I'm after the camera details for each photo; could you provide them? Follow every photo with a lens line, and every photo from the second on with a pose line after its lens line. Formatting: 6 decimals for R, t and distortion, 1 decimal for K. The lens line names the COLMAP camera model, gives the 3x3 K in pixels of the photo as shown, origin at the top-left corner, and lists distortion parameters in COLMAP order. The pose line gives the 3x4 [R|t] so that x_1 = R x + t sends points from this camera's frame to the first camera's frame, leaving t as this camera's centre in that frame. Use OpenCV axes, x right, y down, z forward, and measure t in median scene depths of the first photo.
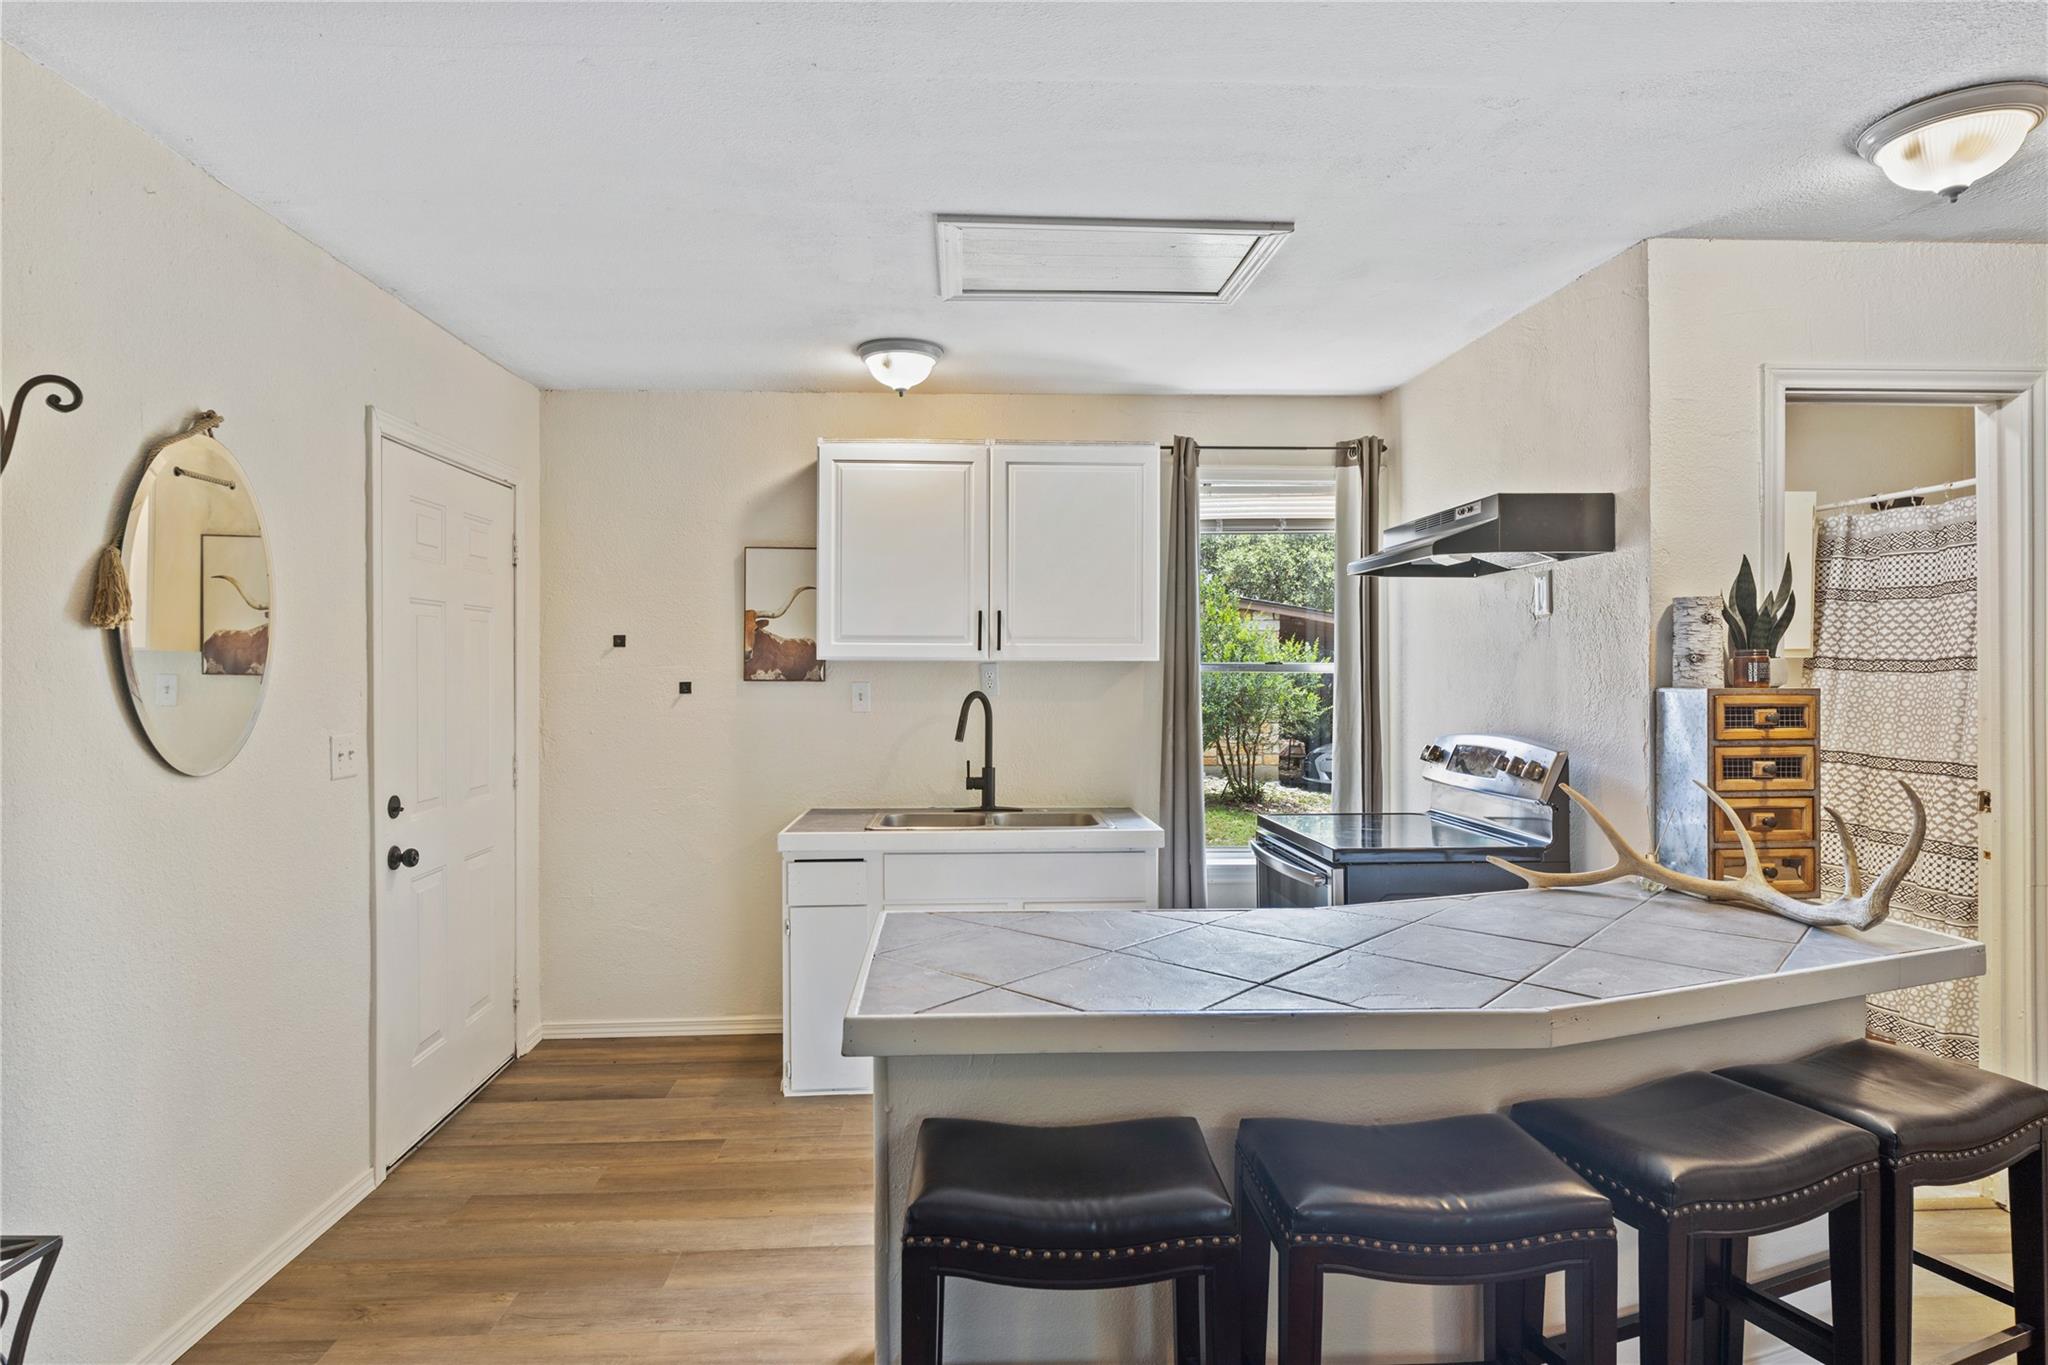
lens RADIAL K [[1128.8, 0, 1017.6], [0, 1128.8, 677.1], [0, 0, 1]] dist [-0.004803, -0.000737]
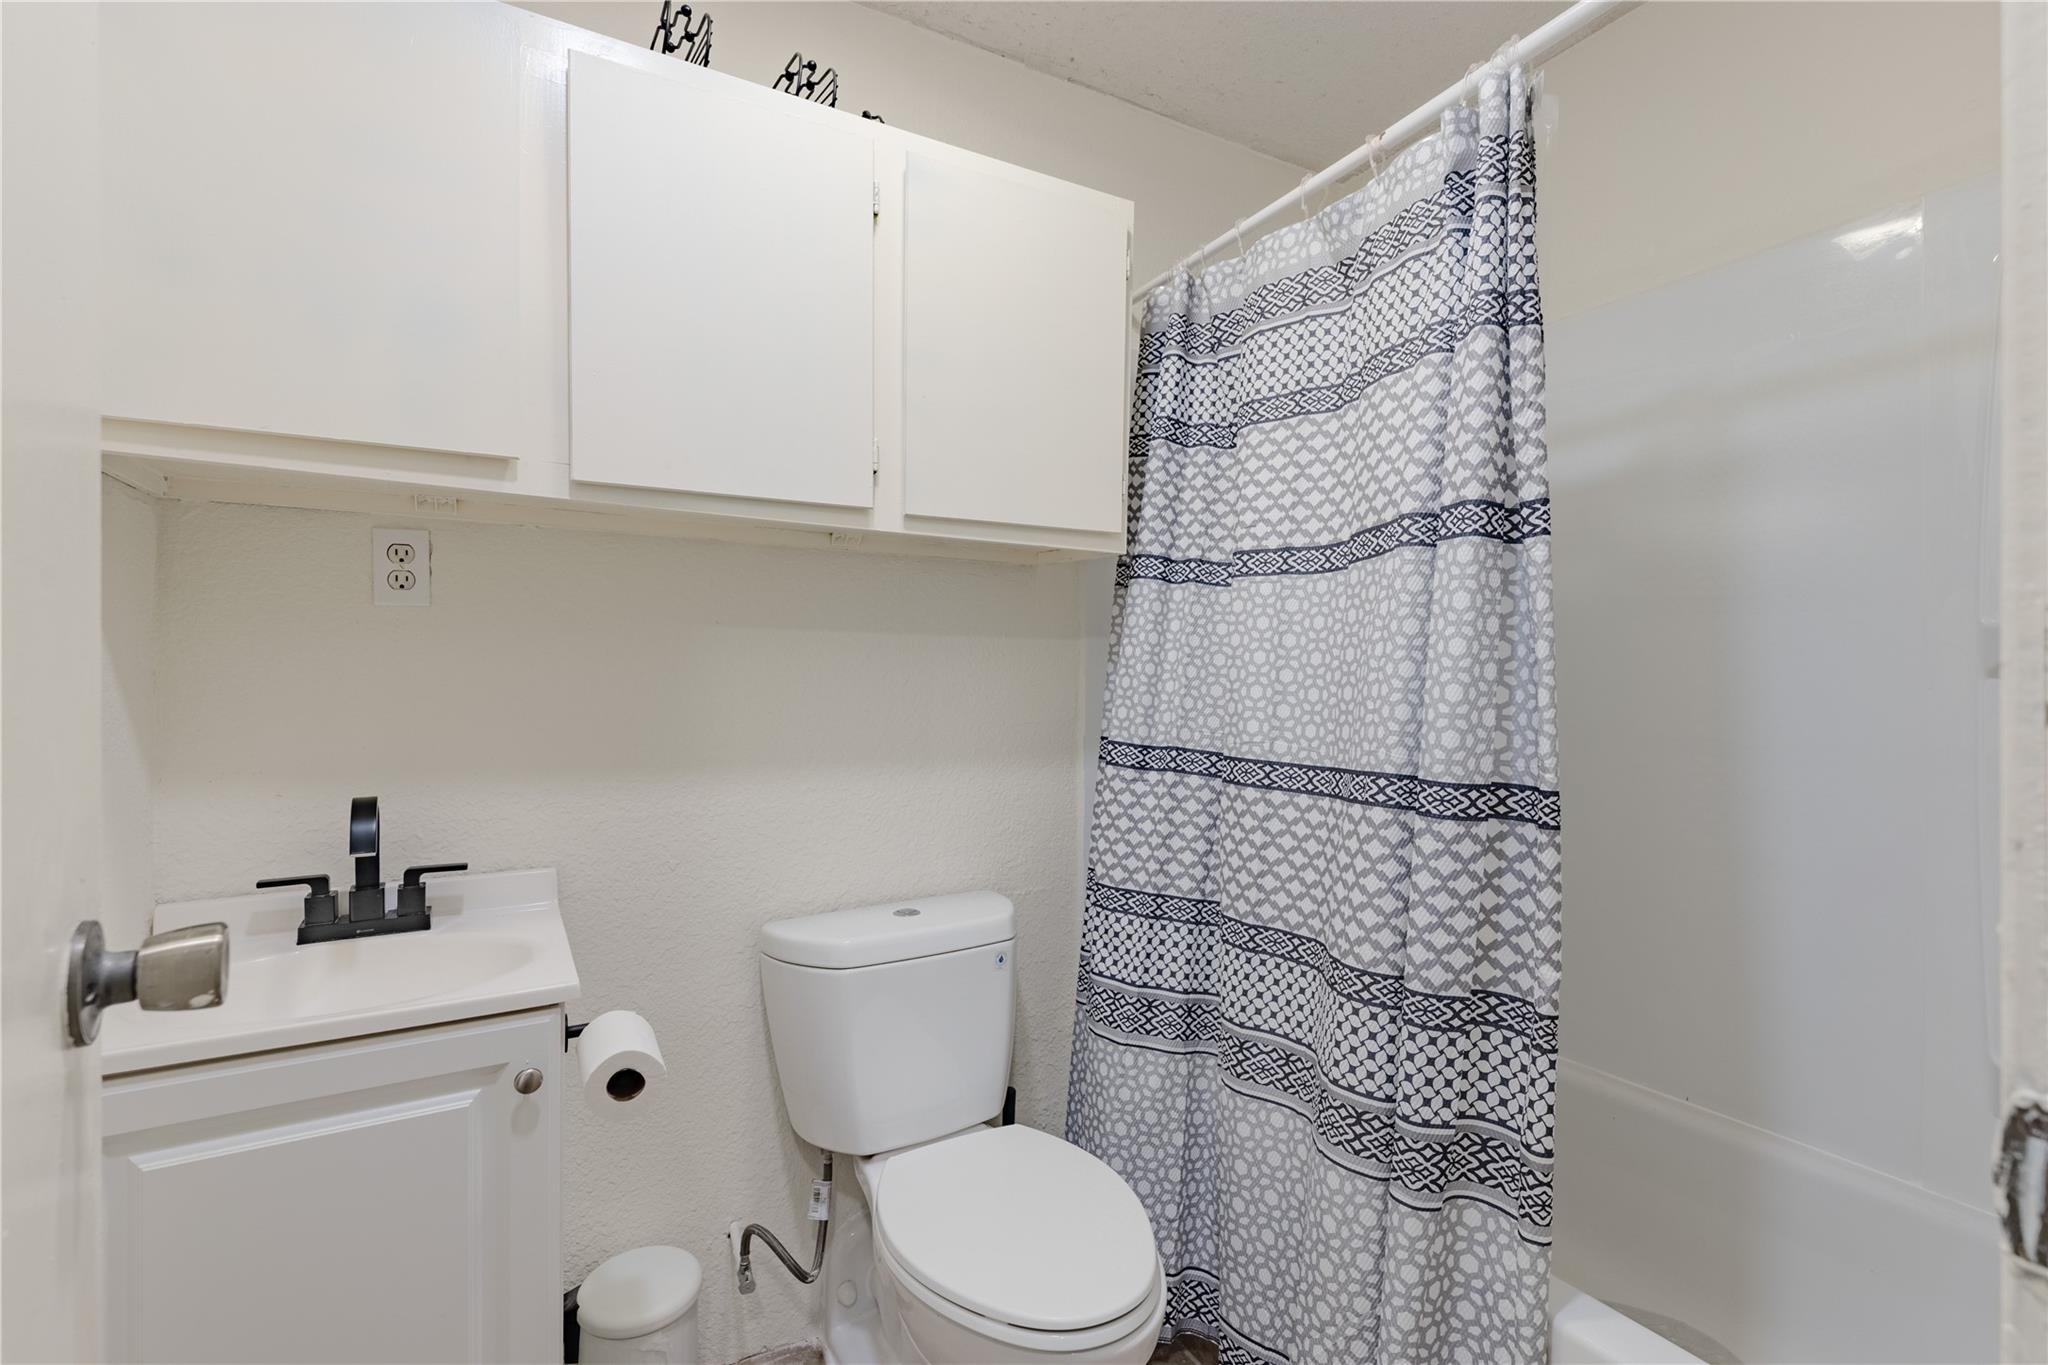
lens RADIAL K [[930.6, 0, 1027.1], [0, 930.6, 683.8], [0, 0, 1]] dist [0.003687, 0.000128]
pose [[0.894269, 0.002646, 0.447522, 0.516240], [-0.003821, 0.999991, 0.001722, 0.039875], [-0.447513, -0.003250, 0.894271, 0.698014]]
